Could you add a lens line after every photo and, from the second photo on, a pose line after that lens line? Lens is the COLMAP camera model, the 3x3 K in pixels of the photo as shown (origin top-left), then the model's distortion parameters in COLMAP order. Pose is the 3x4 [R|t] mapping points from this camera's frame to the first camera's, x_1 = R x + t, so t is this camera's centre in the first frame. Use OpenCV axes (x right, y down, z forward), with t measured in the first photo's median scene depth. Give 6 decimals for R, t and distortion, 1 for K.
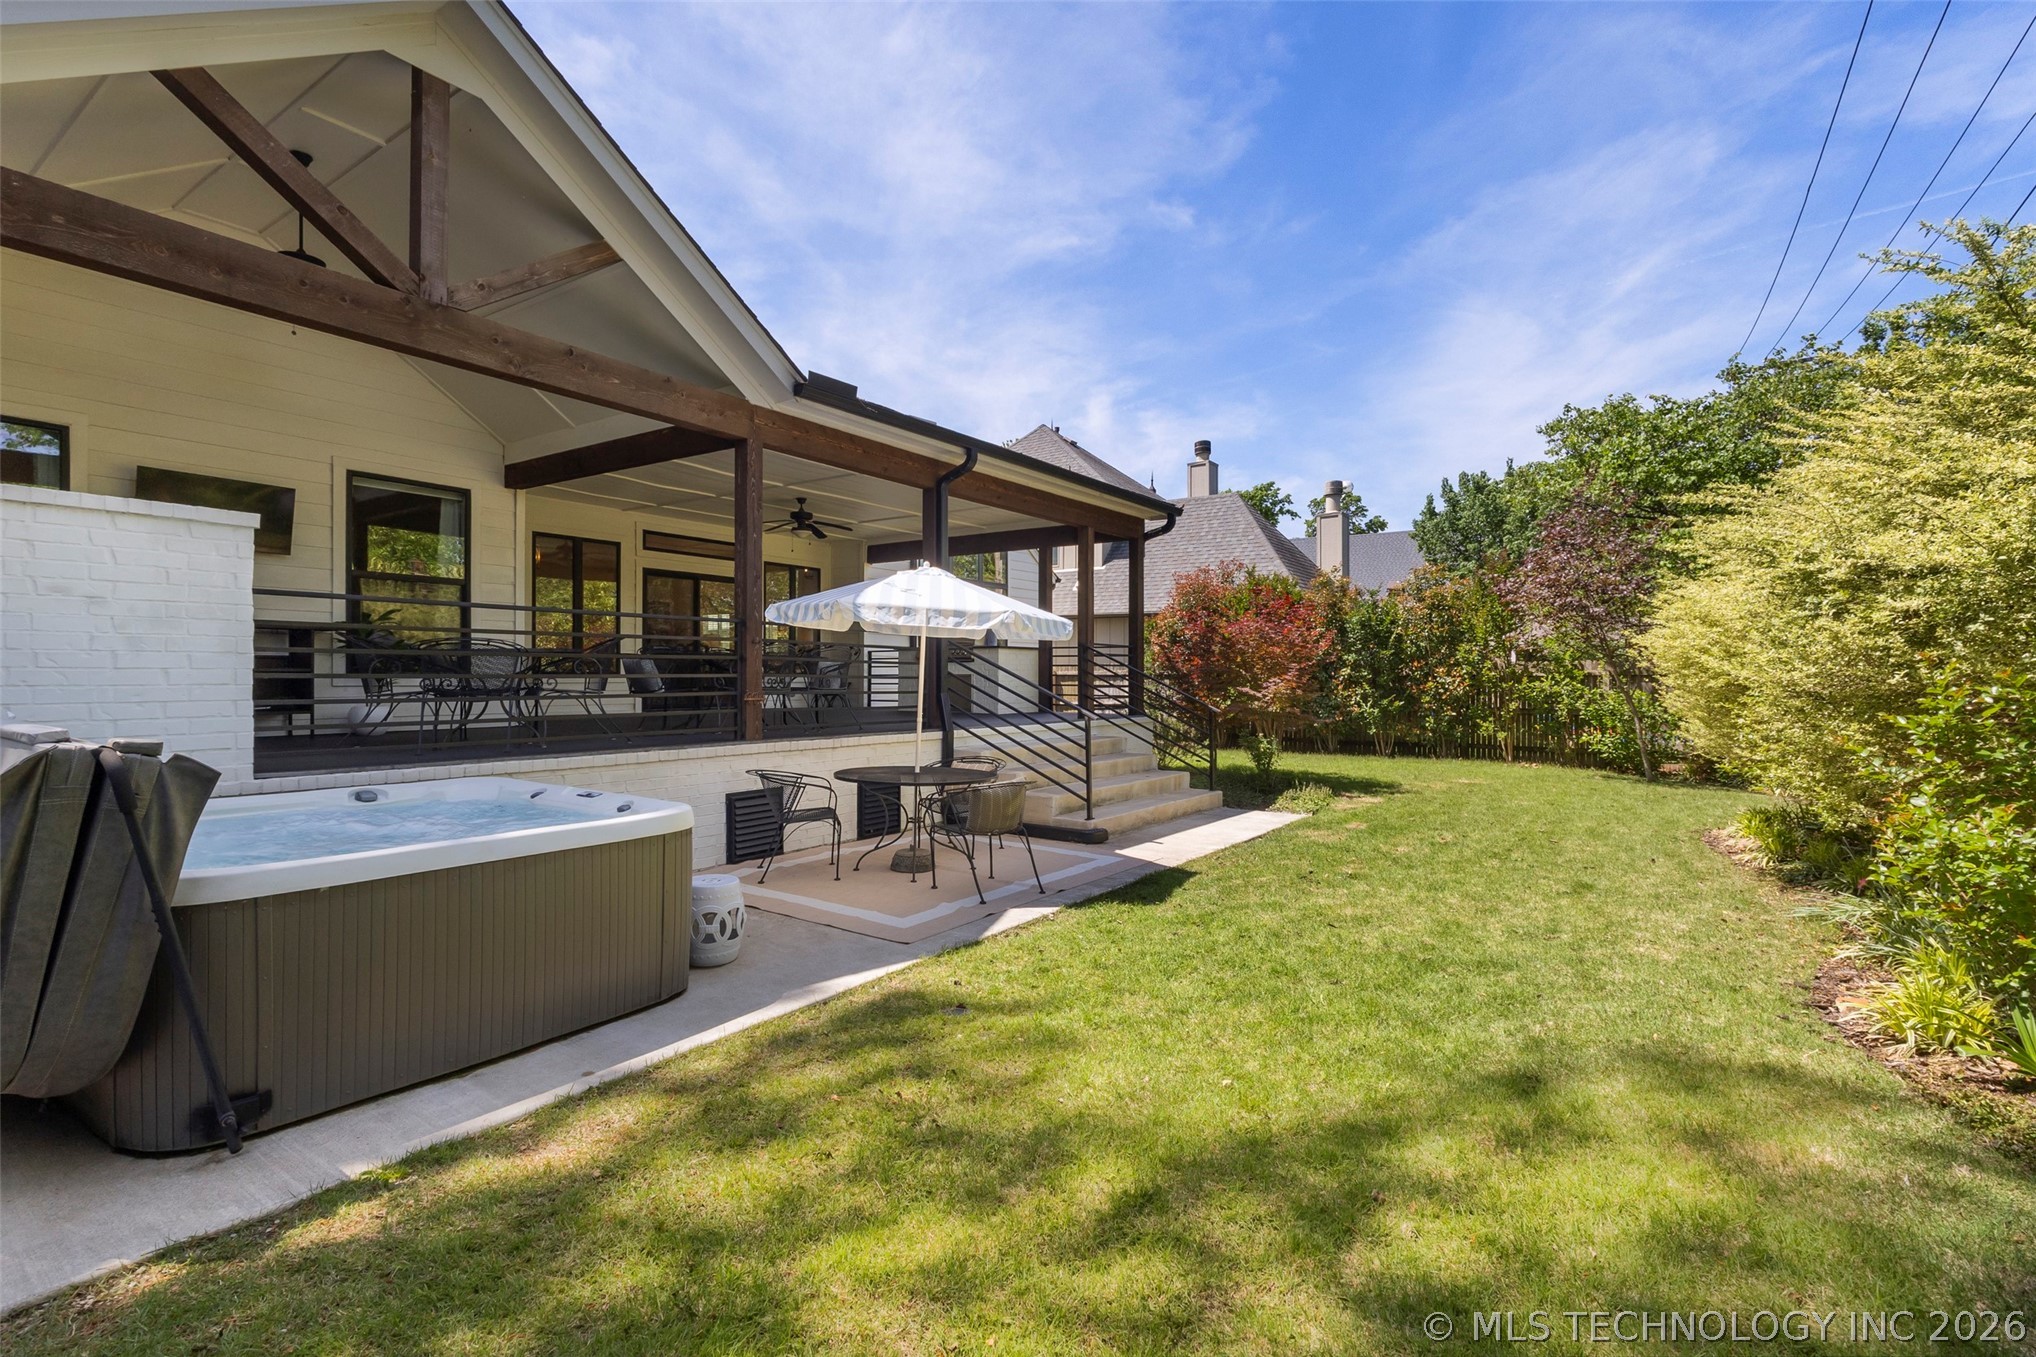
lens RADIAL K [[943.8, 0, 1010.4], [0, 943.8, 678.0], [0, 0, 1]] dist [0.002919, 0.001024]
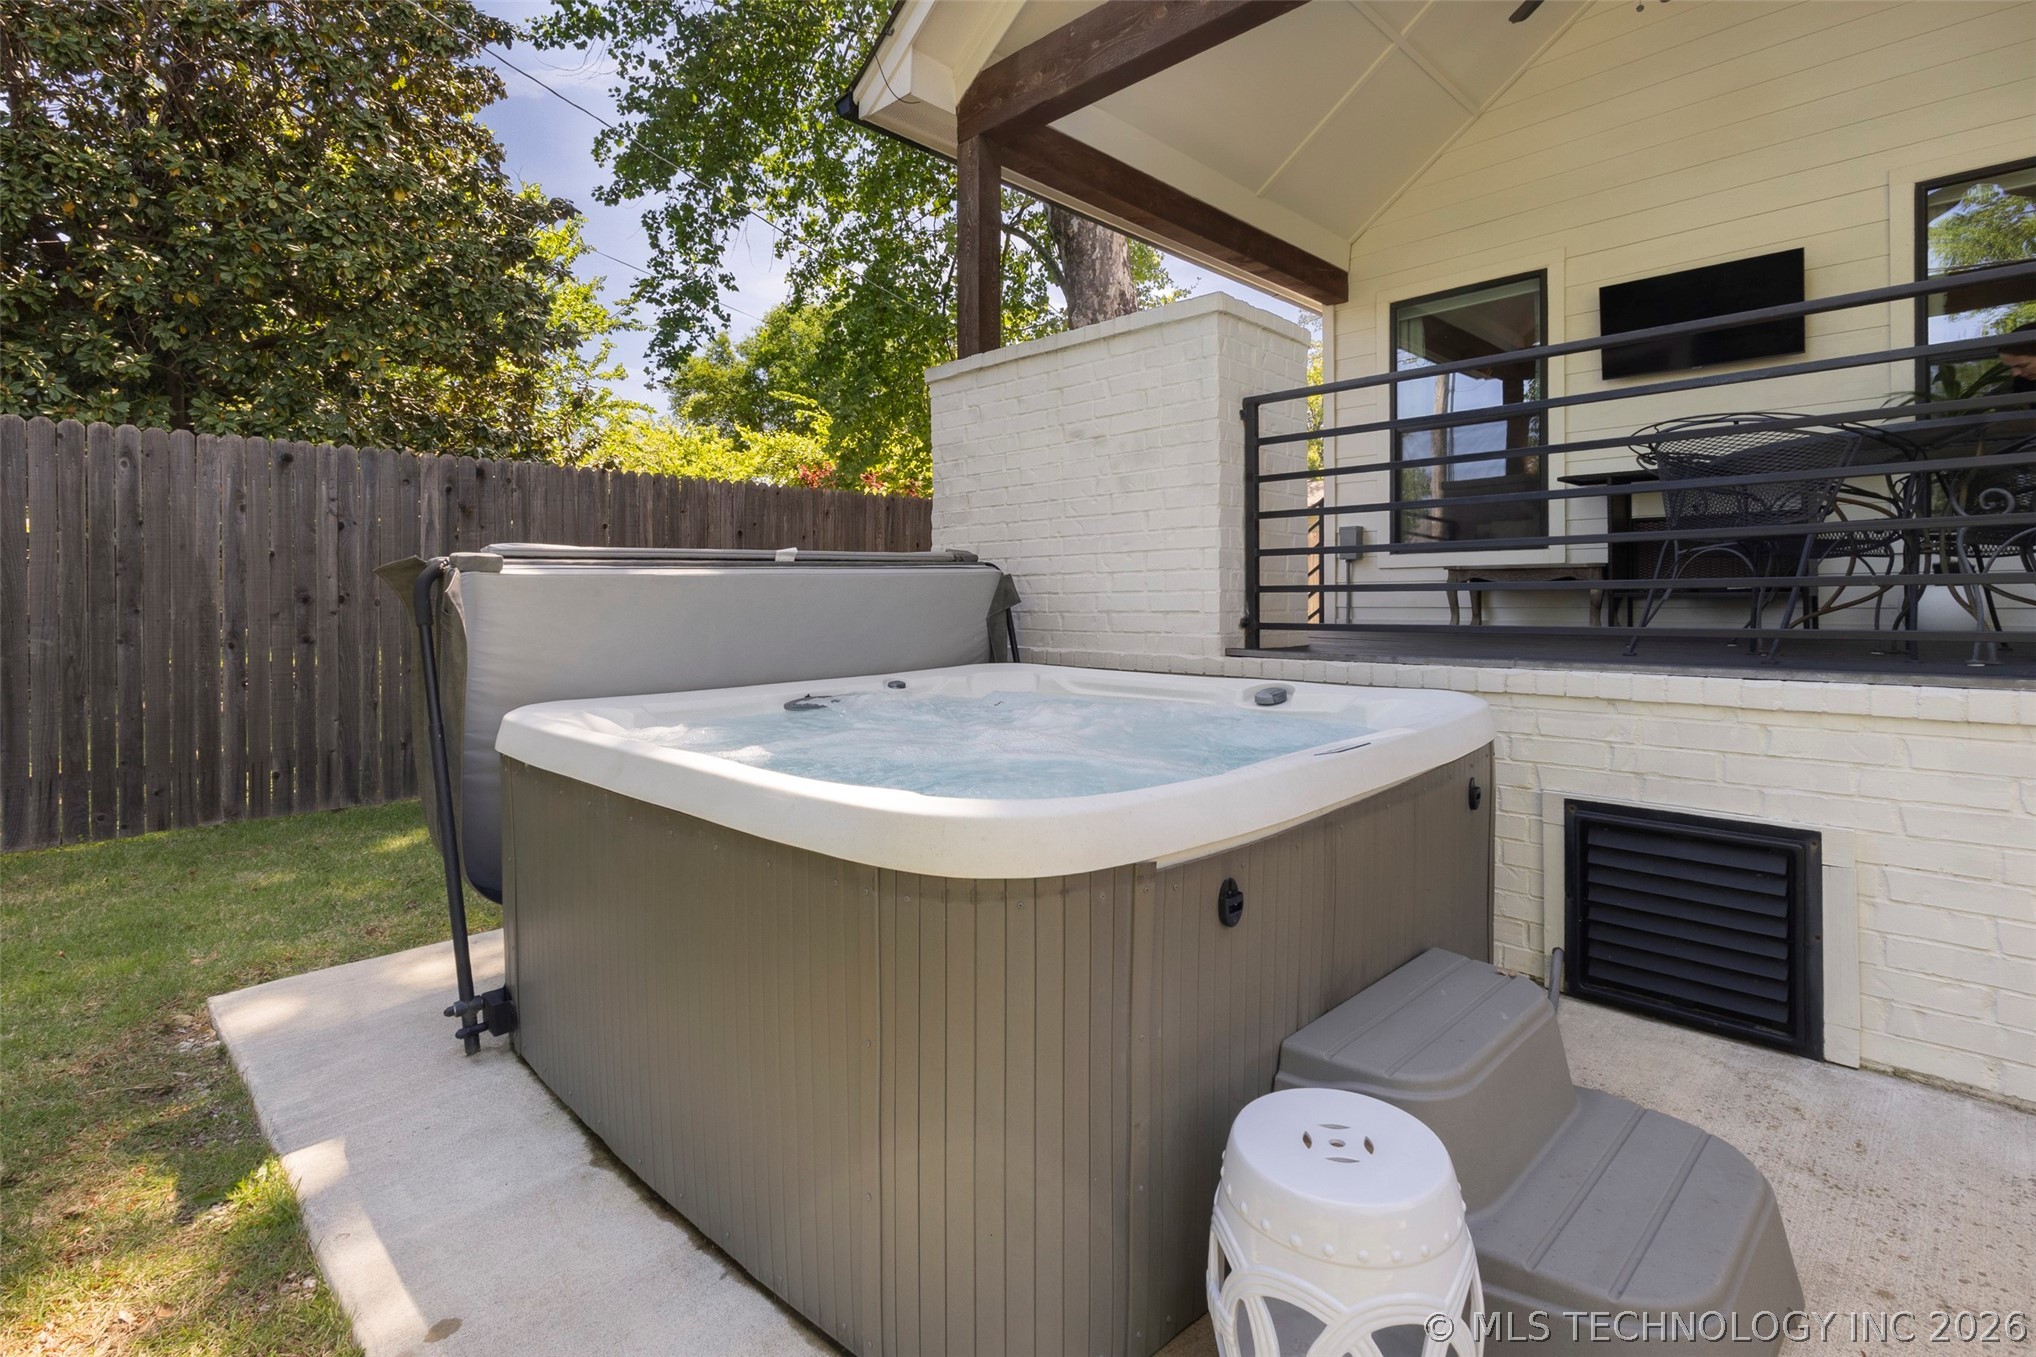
lens RADIAL K [[969.8, 0, 1022.3], [0, 969.8, 597.6], [0, 0, 1]] dist [0.004695, 0.000326]
pose [[-0.165195, -0.003563, -0.986254, -0.022954], [0.002824, 0.999988, -0.004086, 0.041740], [0.986257, -0.003460, -0.165183, 0.633853]]
